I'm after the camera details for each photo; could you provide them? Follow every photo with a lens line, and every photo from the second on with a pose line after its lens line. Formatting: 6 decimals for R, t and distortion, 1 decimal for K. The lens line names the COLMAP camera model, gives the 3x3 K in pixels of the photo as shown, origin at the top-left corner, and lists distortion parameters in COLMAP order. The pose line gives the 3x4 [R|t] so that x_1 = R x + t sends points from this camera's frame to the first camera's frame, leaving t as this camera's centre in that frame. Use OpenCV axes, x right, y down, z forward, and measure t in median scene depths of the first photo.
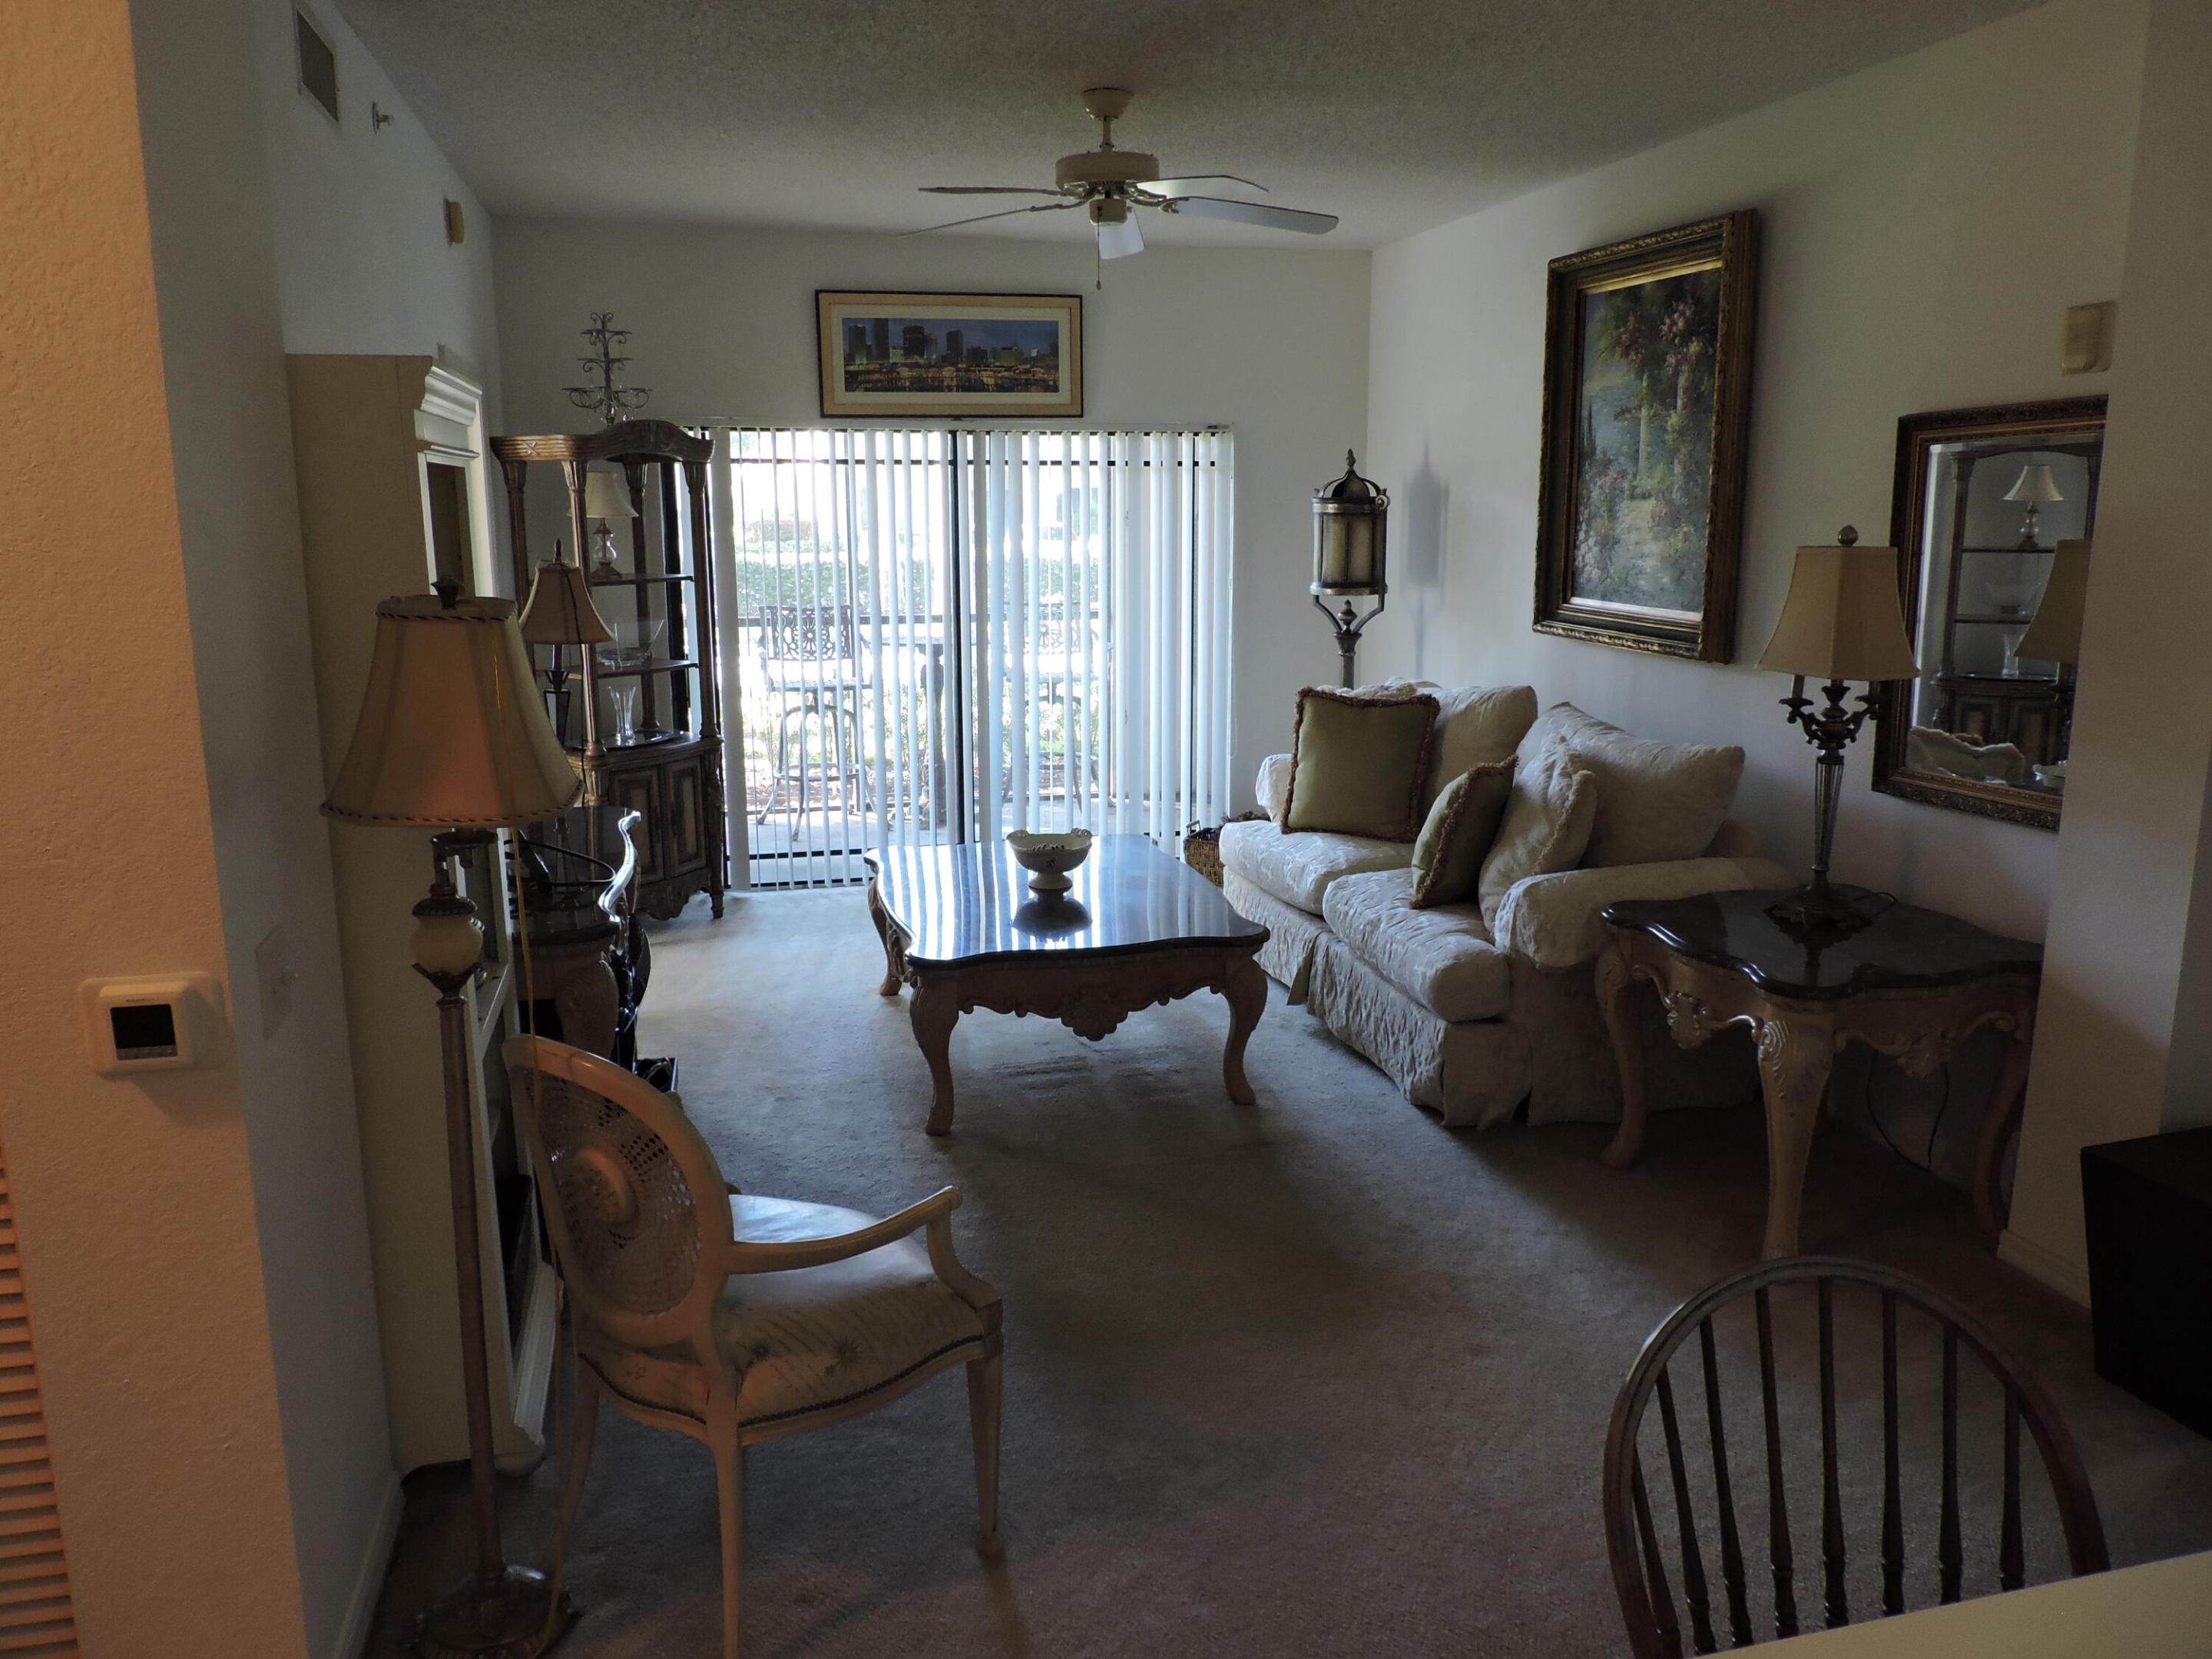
lens RADIAL K [[1583.5, 0, 1100.5], [0, 1583.5, 847.0], [0, 0, 1]] dist [-0.038965, 0.010834]
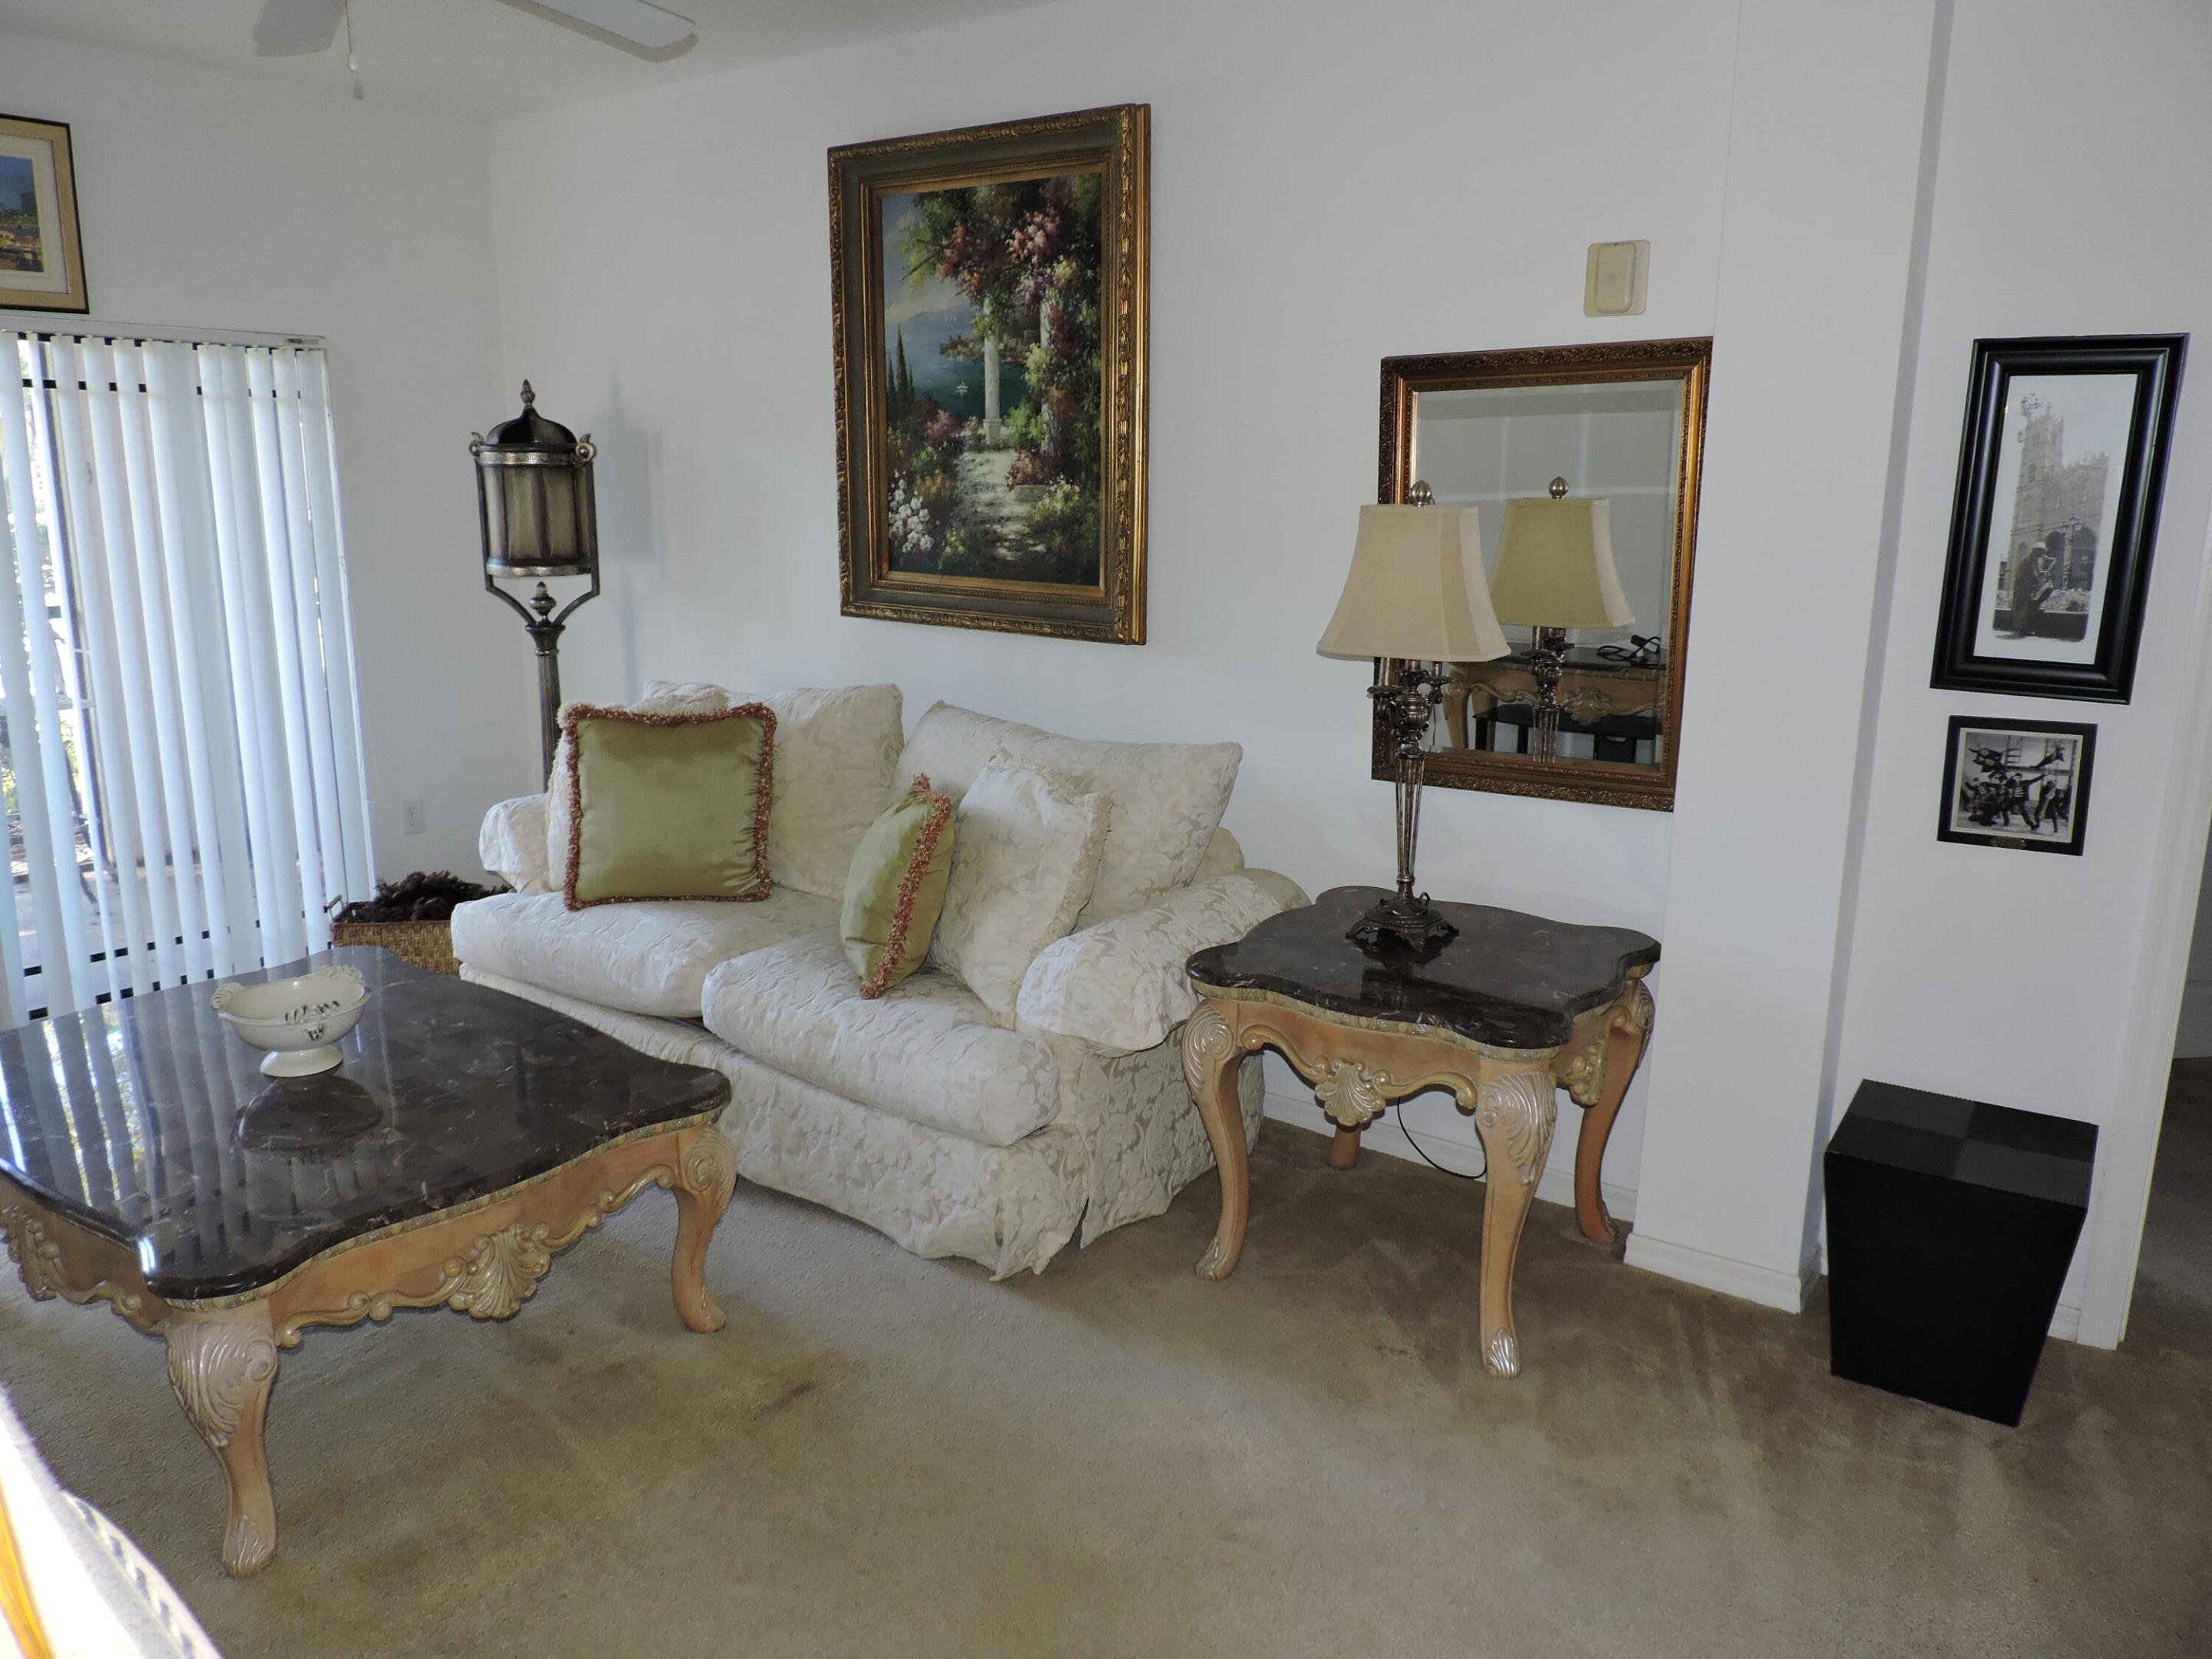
lens RADIAL K [[1583.5, 0, 1100.5], [0, 1583.5, 847.0], [0, 0, 1]] dist [-0.038965, 0.010834]
pose [[0.774583, -0.126874, 0.619616, -0.146248], [0.114731, 0.991606, 0.059618, -0.054592], [-0.621979, 0.024910, 0.782638, 0.303266]]
